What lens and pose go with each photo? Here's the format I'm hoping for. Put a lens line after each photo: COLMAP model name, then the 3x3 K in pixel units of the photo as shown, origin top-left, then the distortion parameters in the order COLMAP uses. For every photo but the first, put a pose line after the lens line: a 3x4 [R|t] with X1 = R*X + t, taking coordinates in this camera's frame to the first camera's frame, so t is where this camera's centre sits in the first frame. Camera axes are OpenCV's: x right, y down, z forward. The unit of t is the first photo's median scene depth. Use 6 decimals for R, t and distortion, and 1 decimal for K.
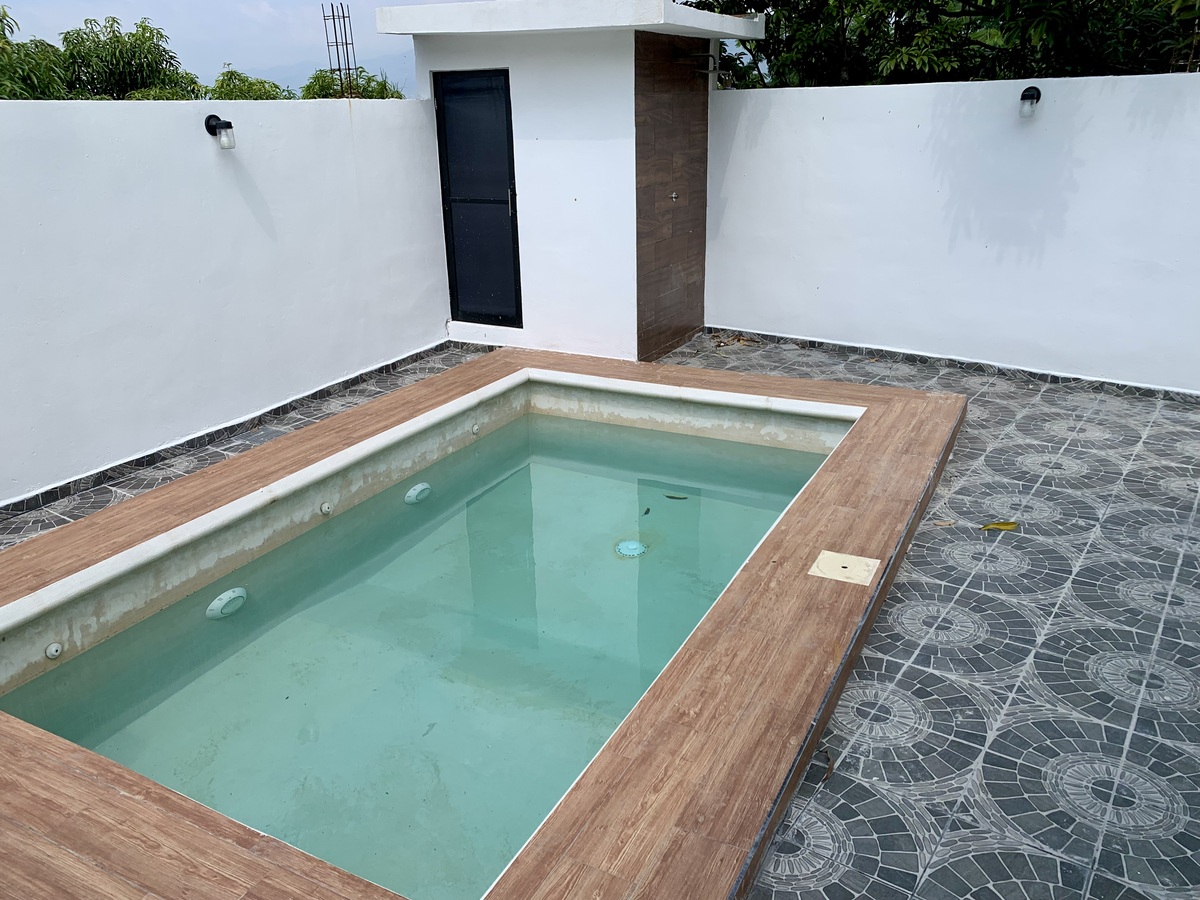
lens RADIAL K [[932.7, 0, 578.9], [0, 932.7, 439.6], [0, 0, 1]] dist [0.042793, -0.049708]
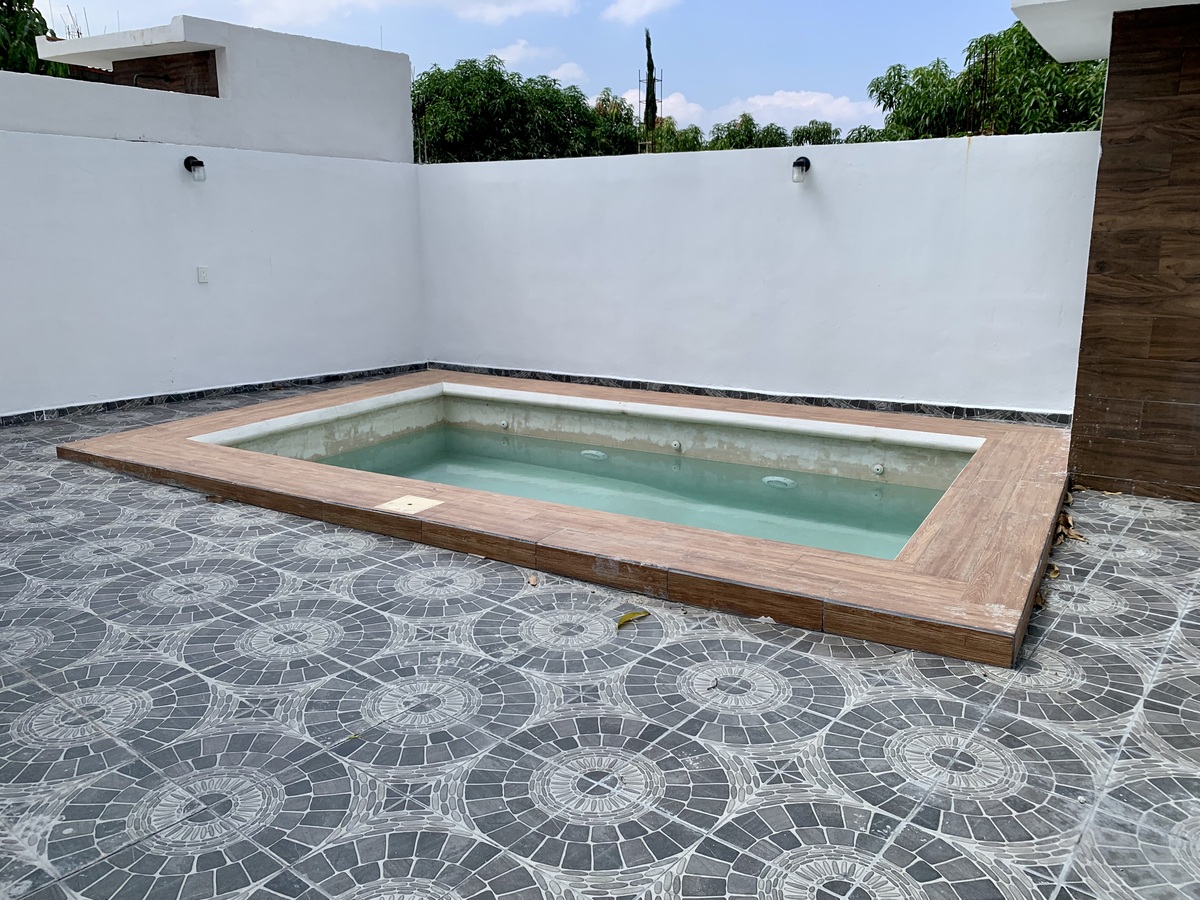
lens RADIAL K [[932.7, 0, 604.1], [0, 932.7, 450.3], [0, 0, 1]] dist [0.042793, -0.049708]
pose [[-0.047505, 0.250816, -0.966868, 1.212854], [-0.326842, 0.910773, 0.252323, -0.262949], [0.943884, 0.328000, 0.038711, 1.015848]]
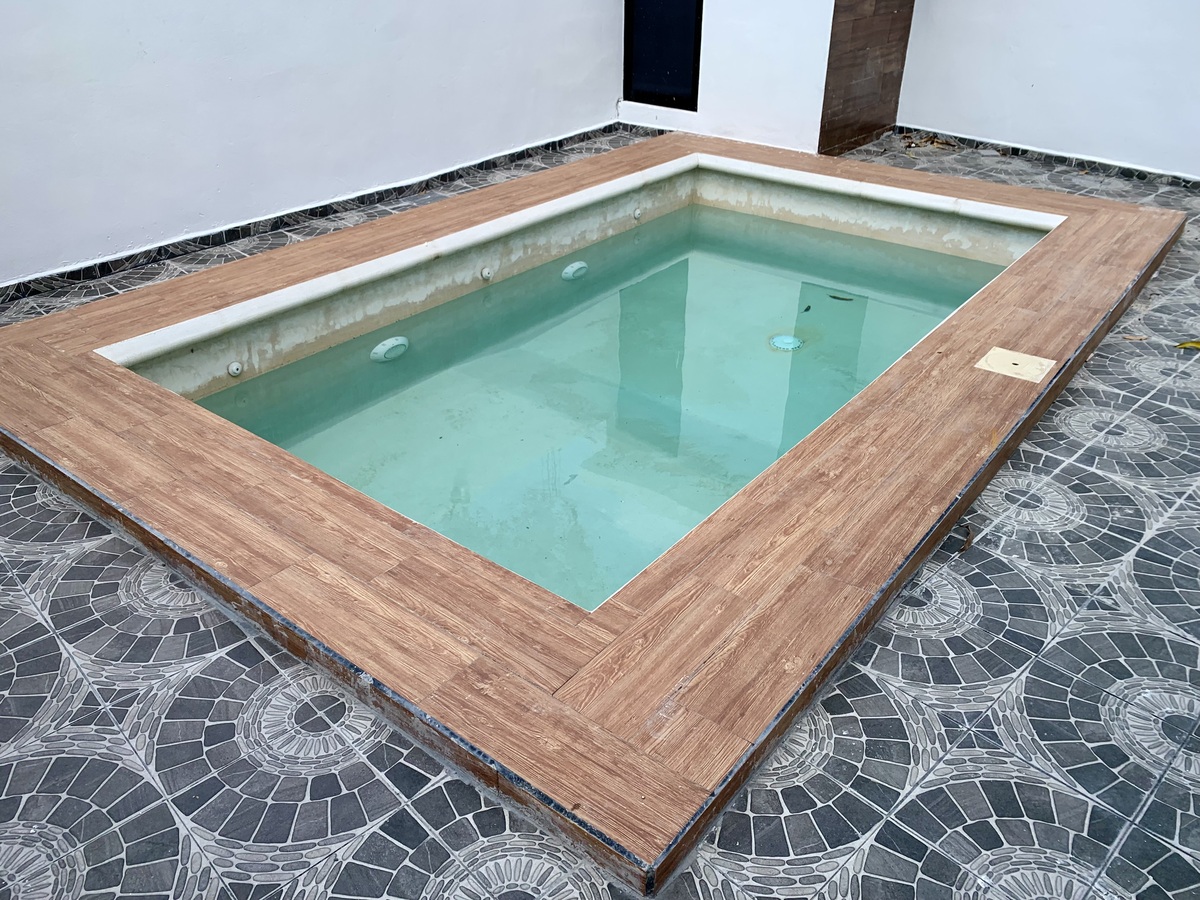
lens RADIAL K [[932.7, 0, 592.4], [0, 932.7, 447.3], [0, 0, 1]] dist [0.042793, -0.049708]
pose [[0.984766, 0.110918, -0.133916, -0.000017], [-0.083709, 0.977423, 0.194002, 0.061226], [0.152411, -0.179836, 0.971818, 0.000582]]
